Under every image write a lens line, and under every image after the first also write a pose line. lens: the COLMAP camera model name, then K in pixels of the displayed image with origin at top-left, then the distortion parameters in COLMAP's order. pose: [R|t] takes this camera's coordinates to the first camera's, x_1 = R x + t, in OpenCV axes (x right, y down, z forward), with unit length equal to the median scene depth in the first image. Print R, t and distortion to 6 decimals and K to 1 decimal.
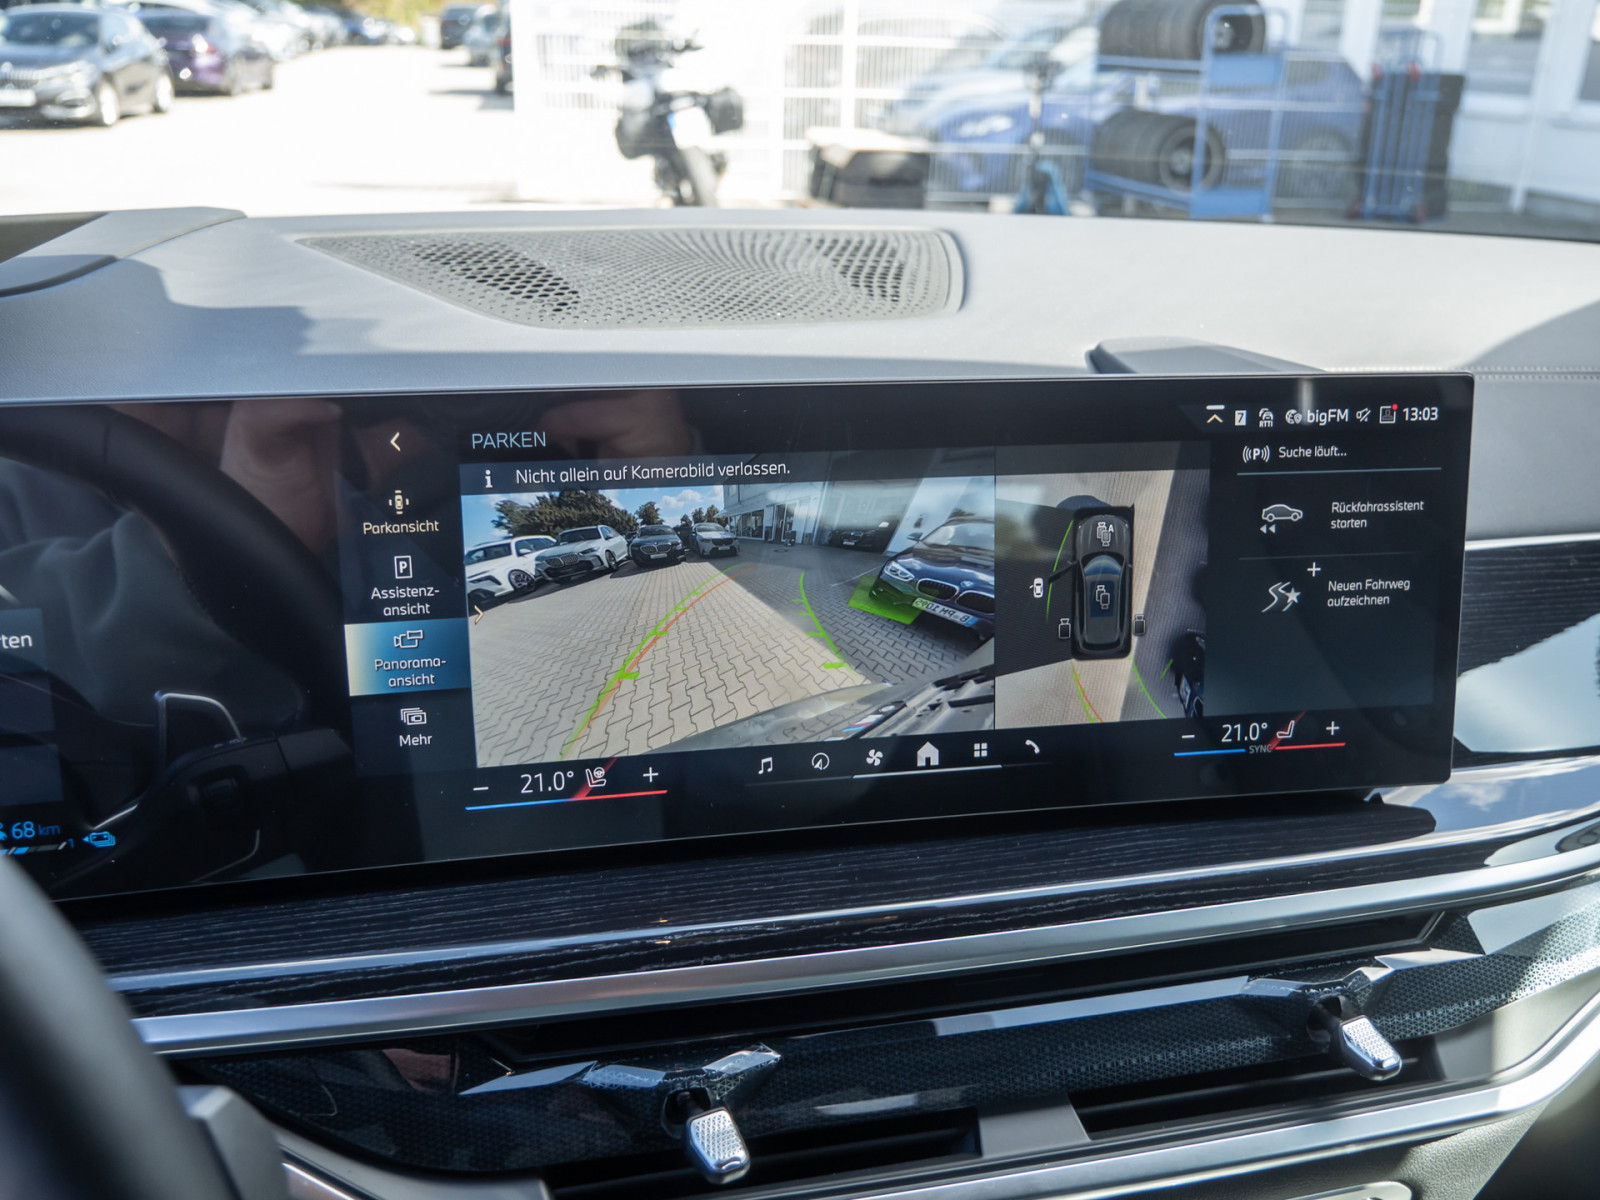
lens RADIAL K [[1388.7, 0, 800.0], [0, 1388.7, 600.0], [0, 0, 1]] dist [-0.030433, 0.014623]
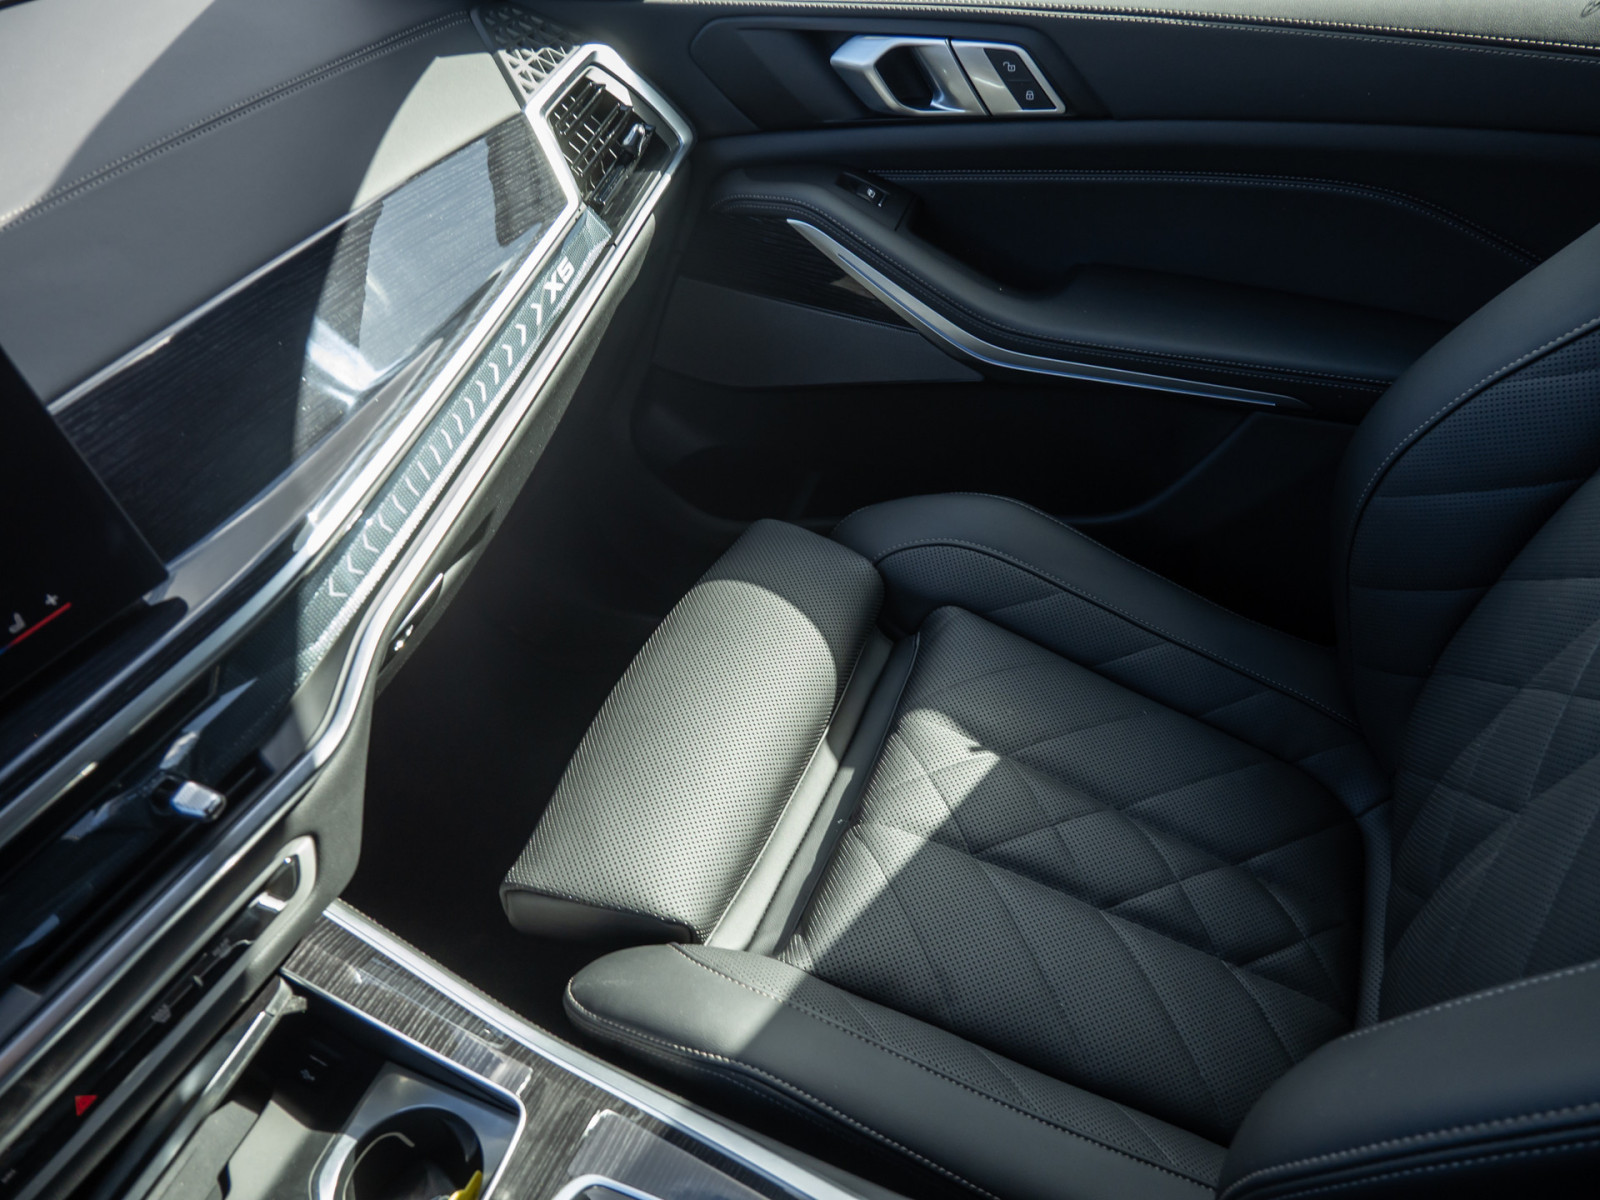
lens RADIAL K [[1174.1, 0, 800.0], [0, 1174.1, 600.0], [0, 0, 1]] dist [-0.040747, 0.006991]
pose [[0.681783, -0.570526, 0.457899, 0.379165], [0.375991, 0.810207, 0.449662, -0.124434], [-0.627537, -0.134406, 0.766898, -0.221867]]
